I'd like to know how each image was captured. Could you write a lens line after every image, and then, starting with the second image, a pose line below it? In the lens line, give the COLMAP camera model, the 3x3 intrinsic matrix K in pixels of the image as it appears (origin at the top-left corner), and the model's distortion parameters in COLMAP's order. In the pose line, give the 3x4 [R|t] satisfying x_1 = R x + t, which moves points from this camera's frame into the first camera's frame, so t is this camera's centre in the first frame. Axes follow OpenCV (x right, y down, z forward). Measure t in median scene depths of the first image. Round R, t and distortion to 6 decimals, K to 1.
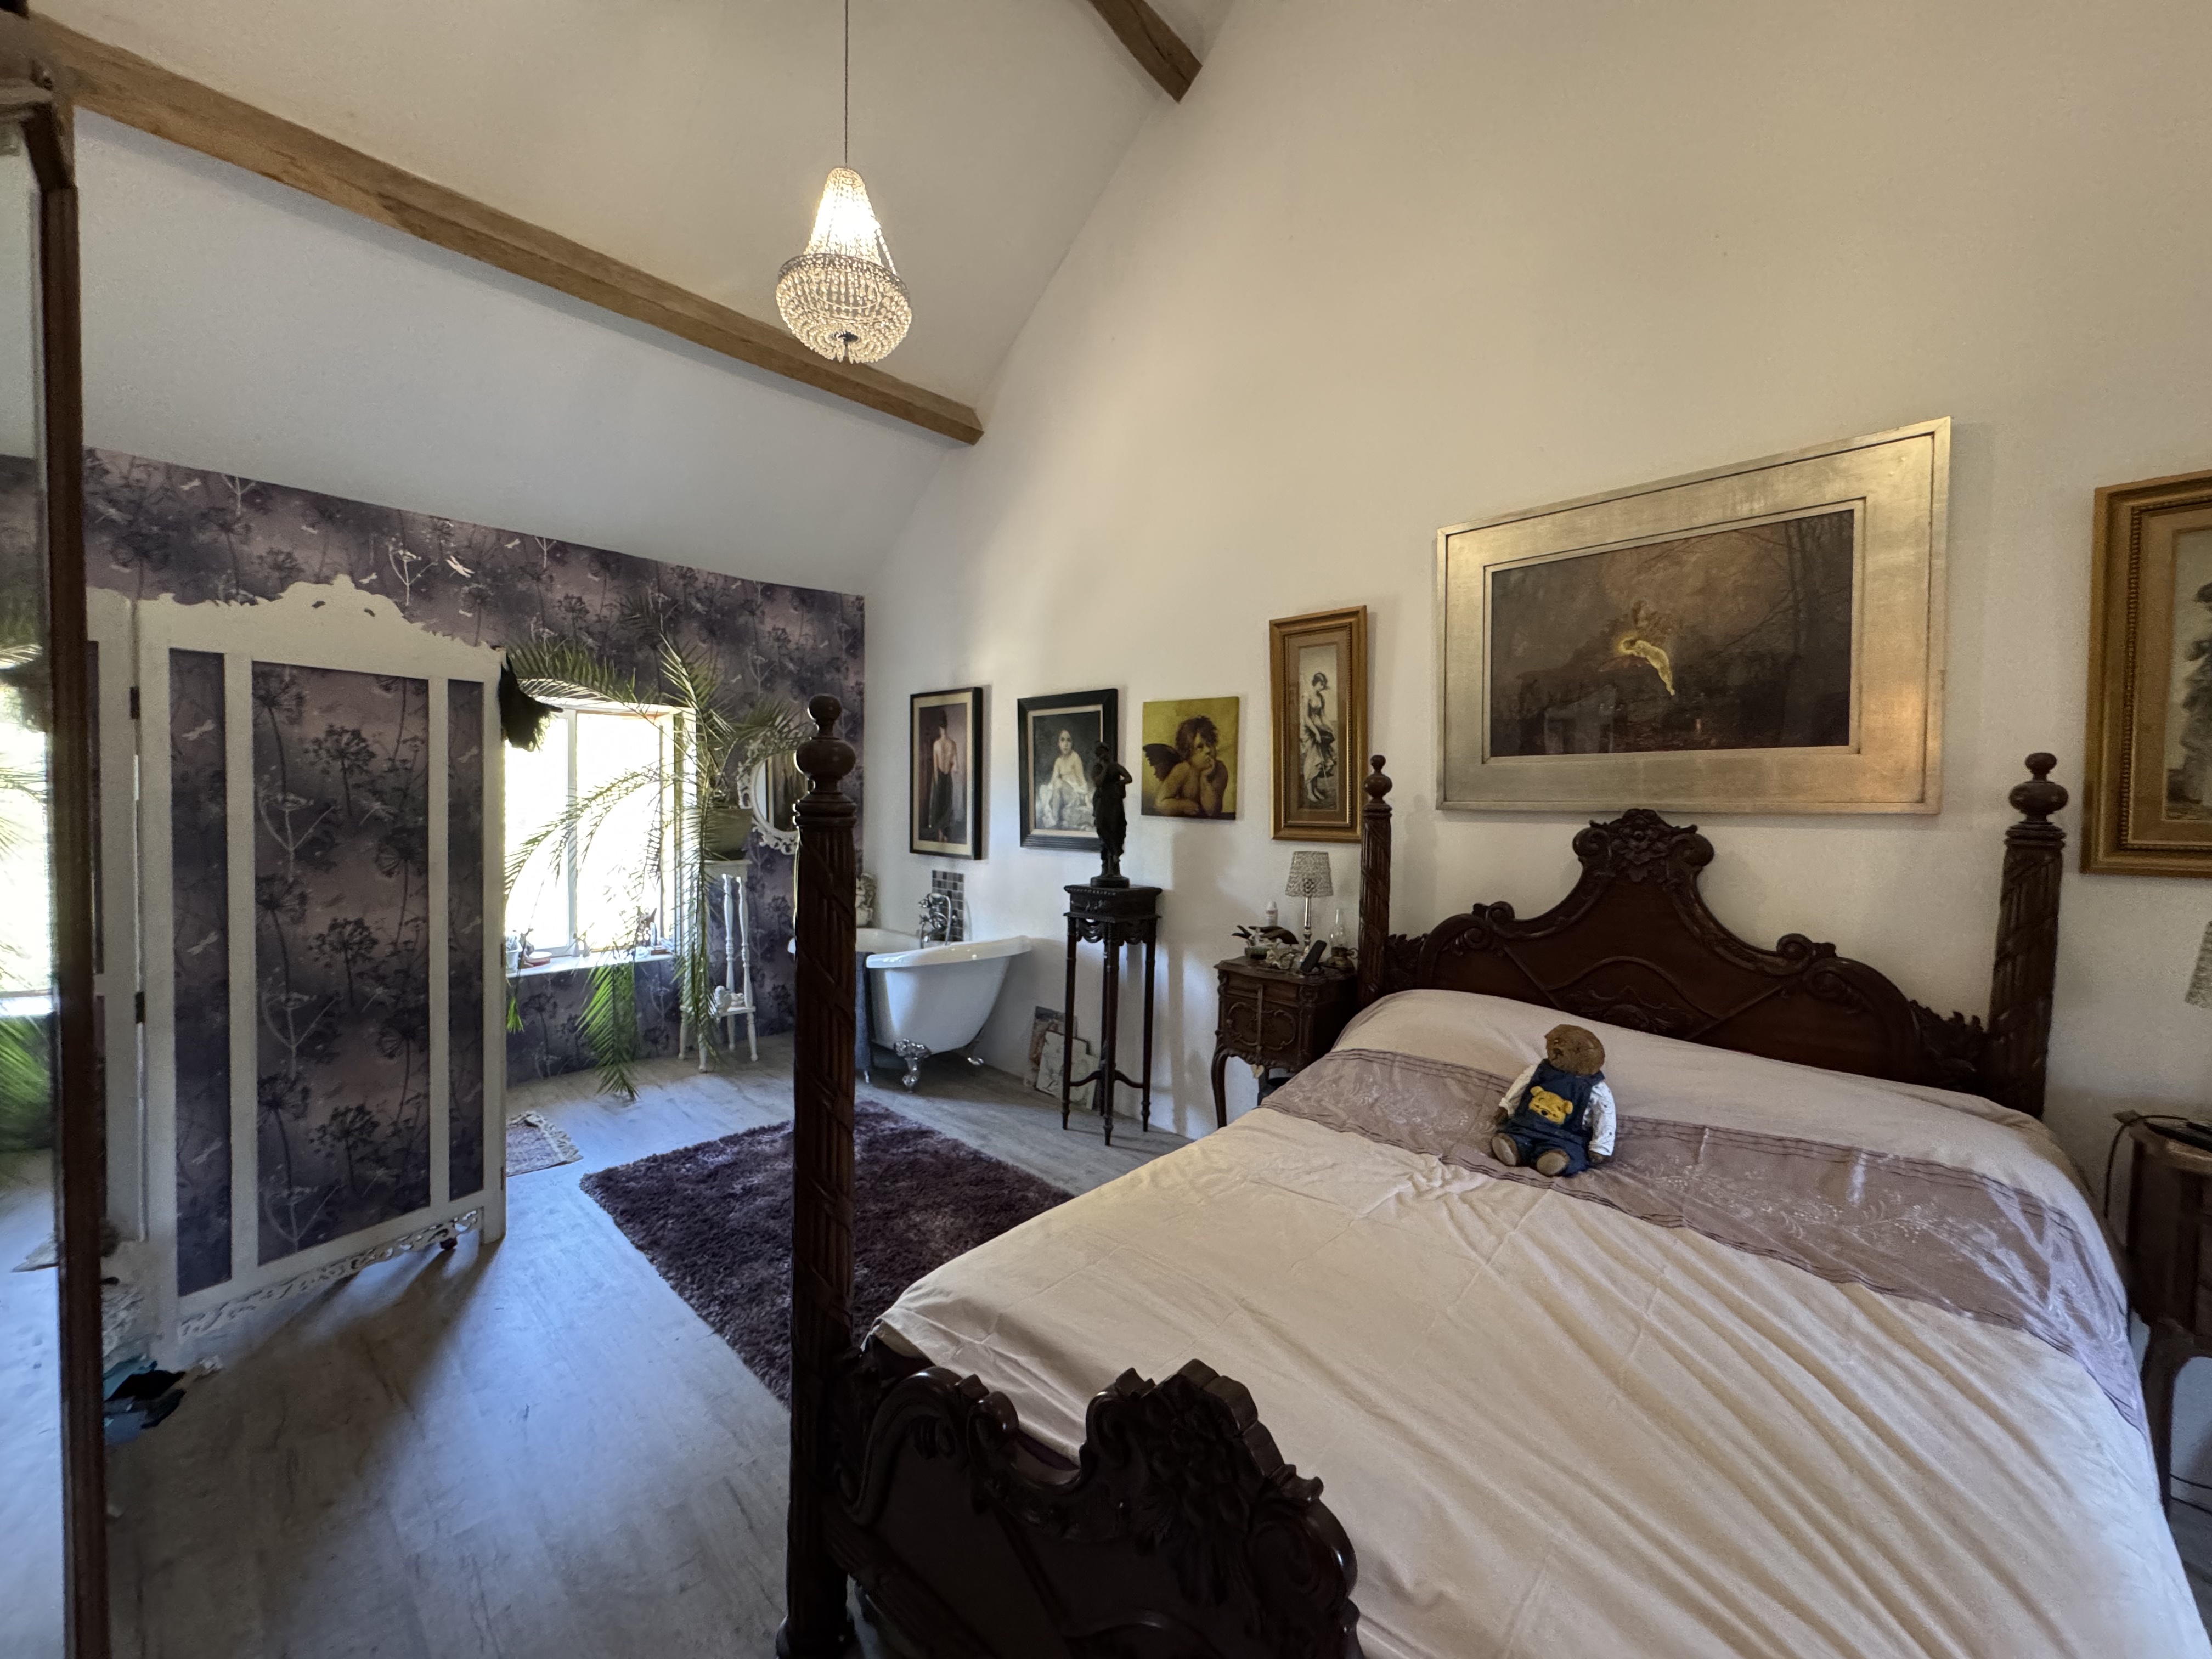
lens RADIAL K [[886.7, 0, 1105.0], [0, 886.7, 824.3], [0, 0, 1]] dist [-0.000138, 0.000568]
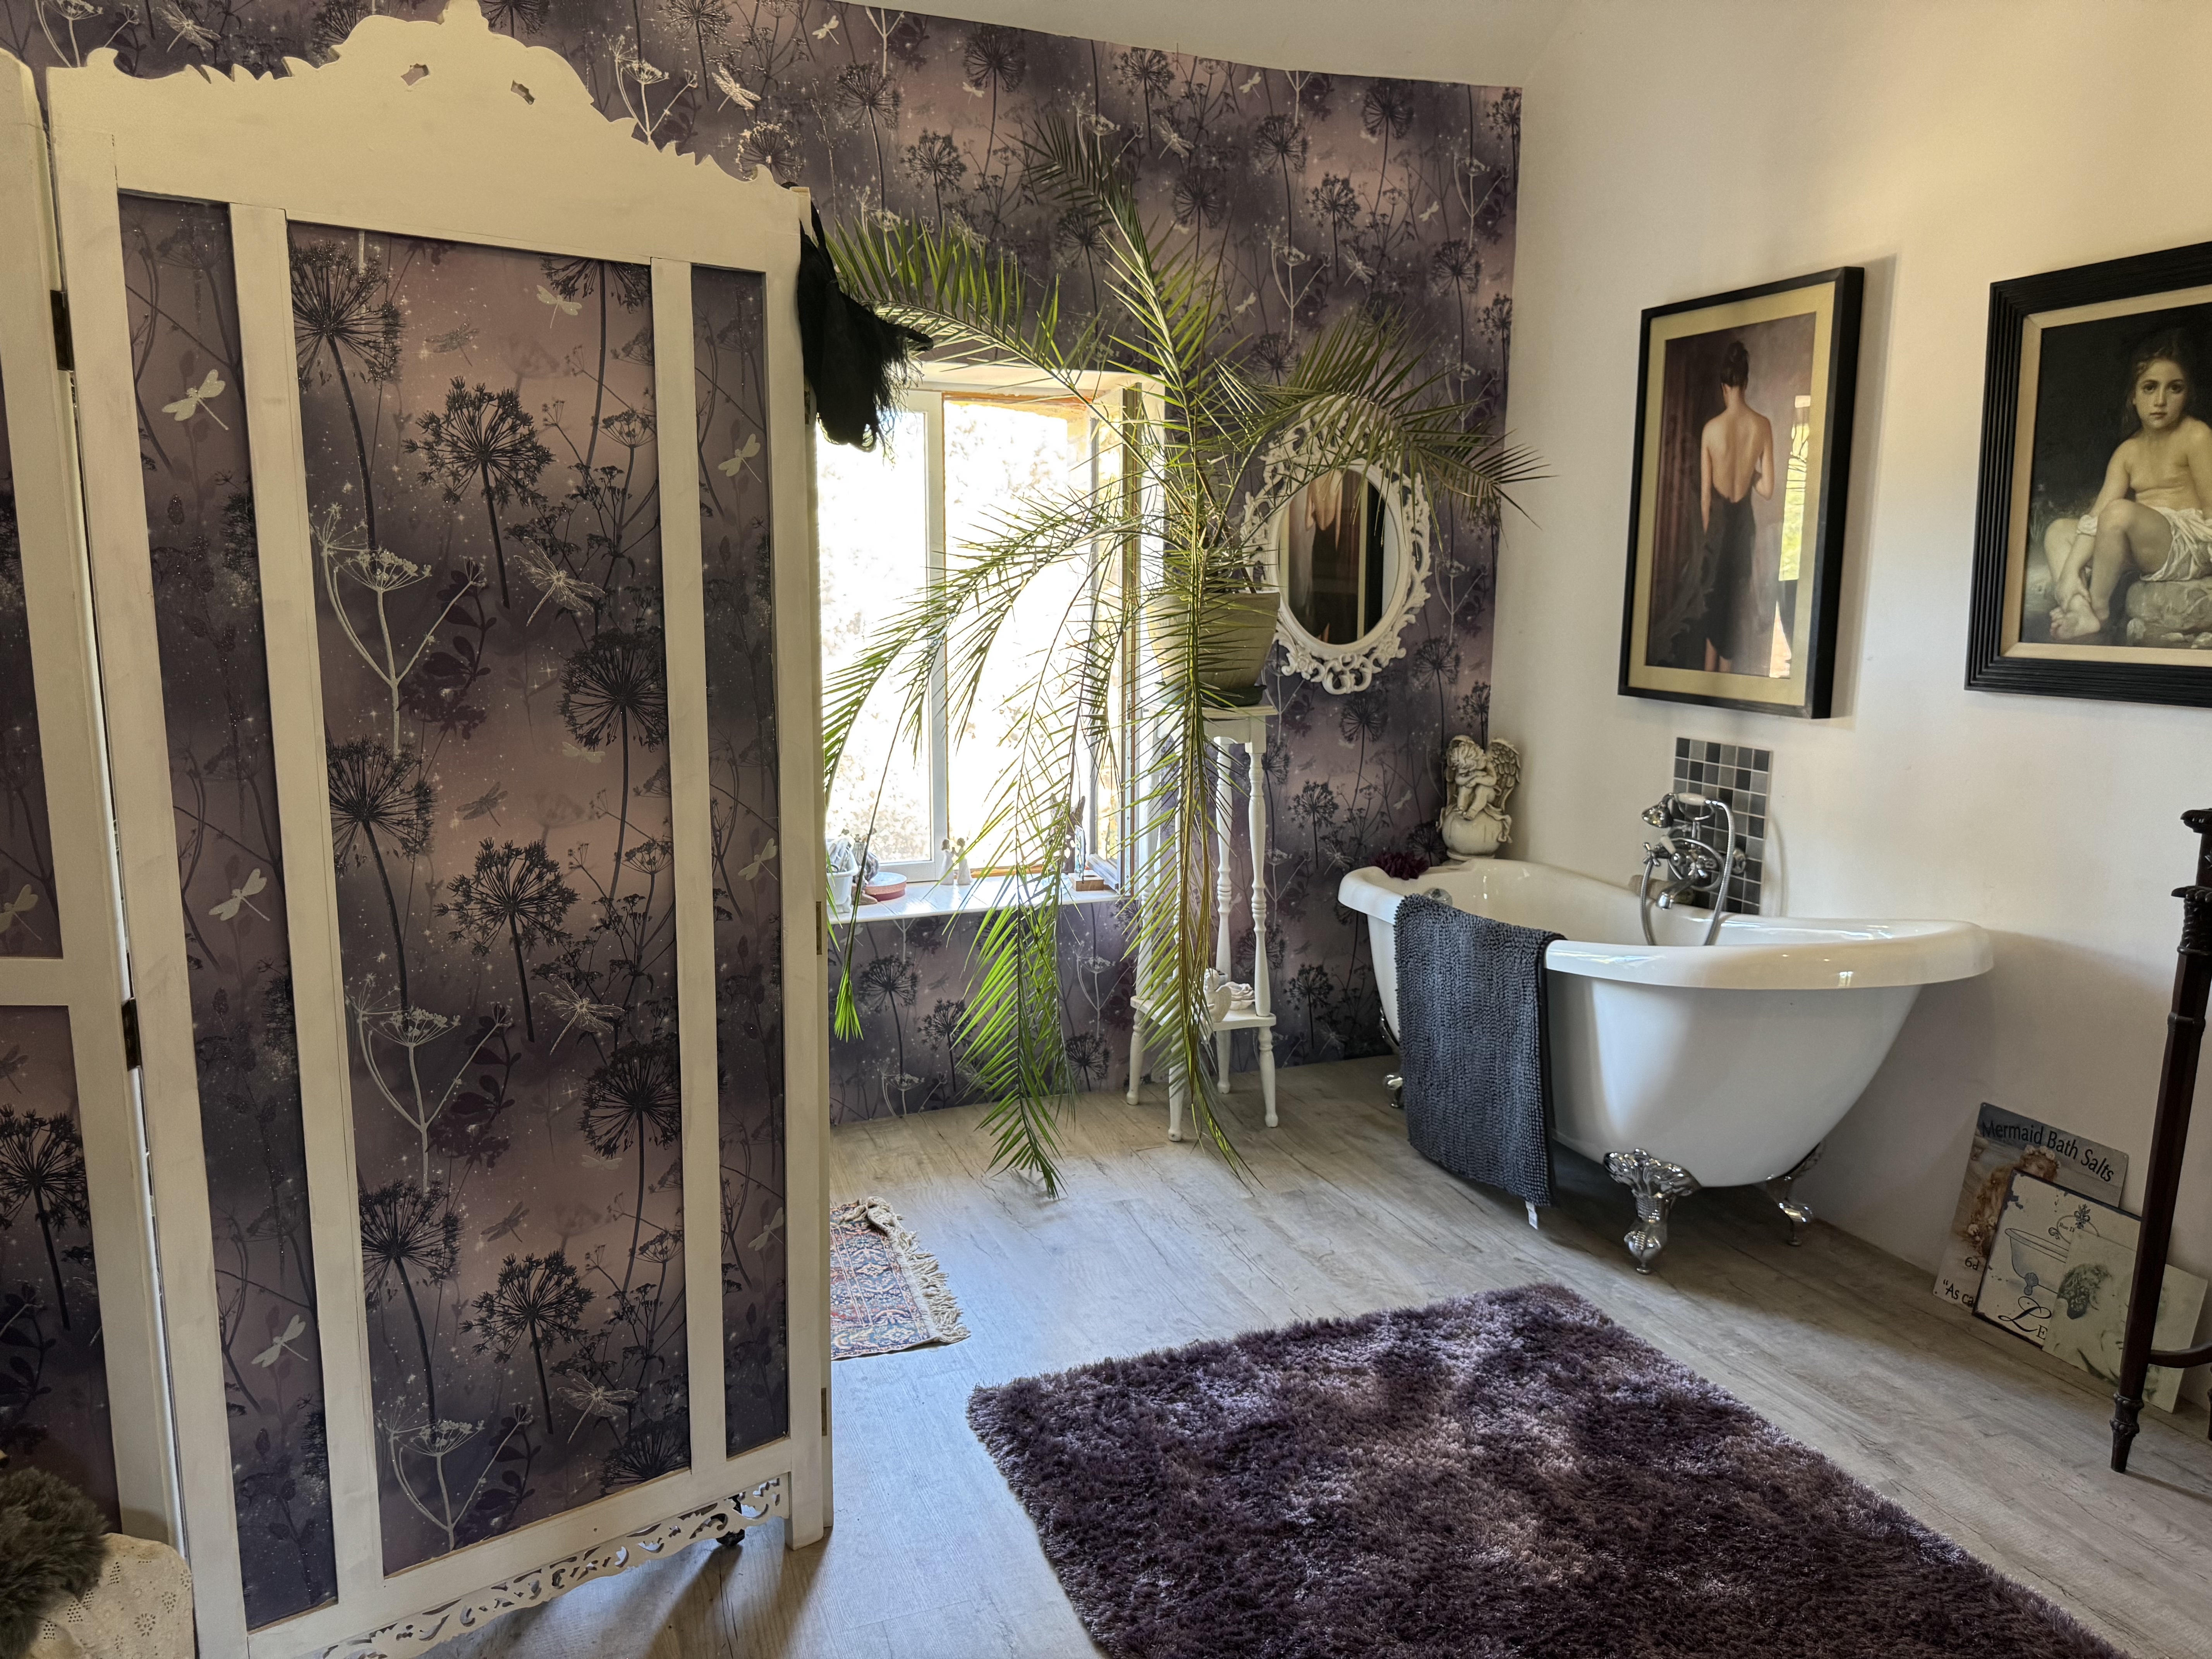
lens RADIAL K [[1669.6, 0, 1106.0], [0, 1669.6, 829.5], [0, 0, 1]] dist [0.110949, -0.193054]
pose [[0.907176, 0.054377, -0.417223, -0.152862], [-0.004071, 0.992702, 0.120529, -0.000473], [0.420732, -0.107642, 0.900776, 0.234215]]
